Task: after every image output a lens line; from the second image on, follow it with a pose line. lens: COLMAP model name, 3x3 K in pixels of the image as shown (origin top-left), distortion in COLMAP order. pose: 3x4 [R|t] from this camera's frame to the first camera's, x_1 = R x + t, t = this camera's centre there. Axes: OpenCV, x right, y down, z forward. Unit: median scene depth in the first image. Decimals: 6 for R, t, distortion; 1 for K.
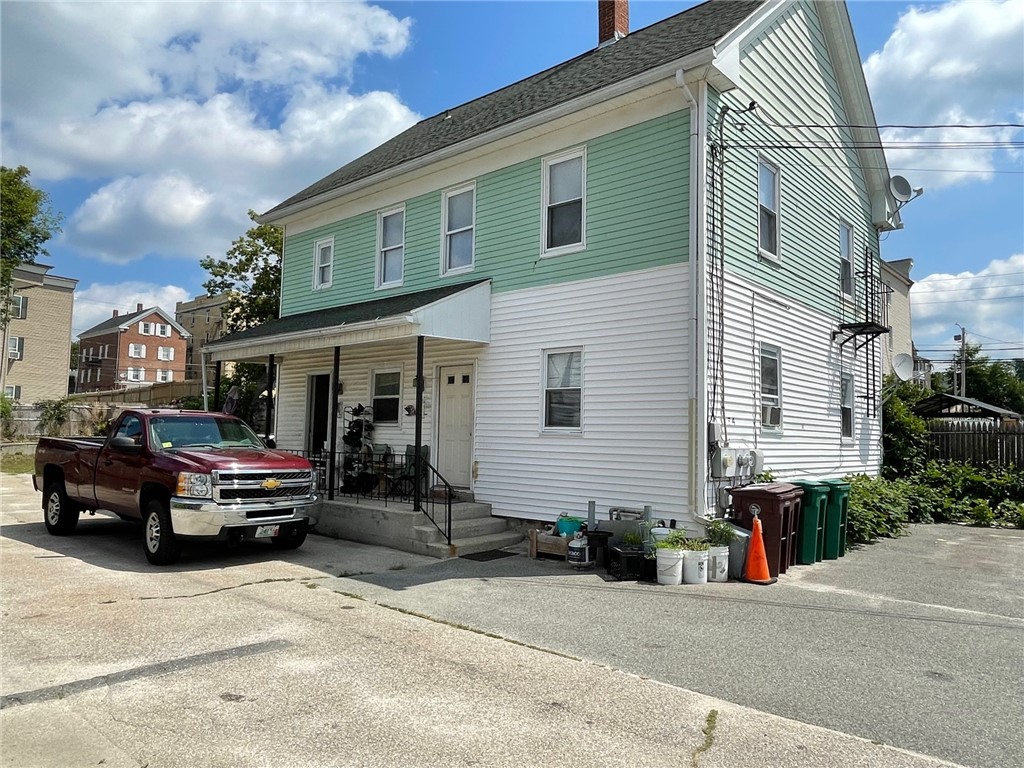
lens RADIAL K [[704.2, 0, 512.0], [0, 704.2, 384.0], [0, 0, 1]] dist [-0.000113, -0.001599]
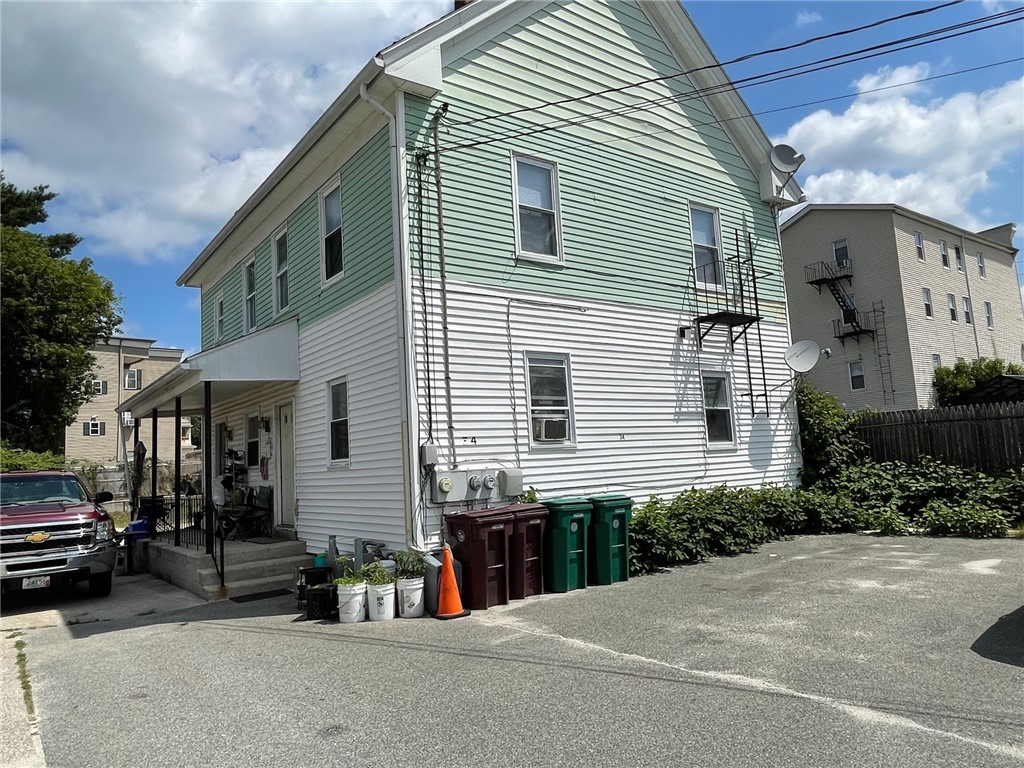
lens RADIAL K [[704.2, 0, 512.0], [0, 704.2, 384.0], [0, 0, 1]] dist [-0.000113, -0.001599]
pose [[0.975939, -0.099026, -0.194260, 0.515424], [0.091794, 0.994719, -0.045909, 0.024266], [0.197781, 0.026973, 0.979875, 0.088831]]
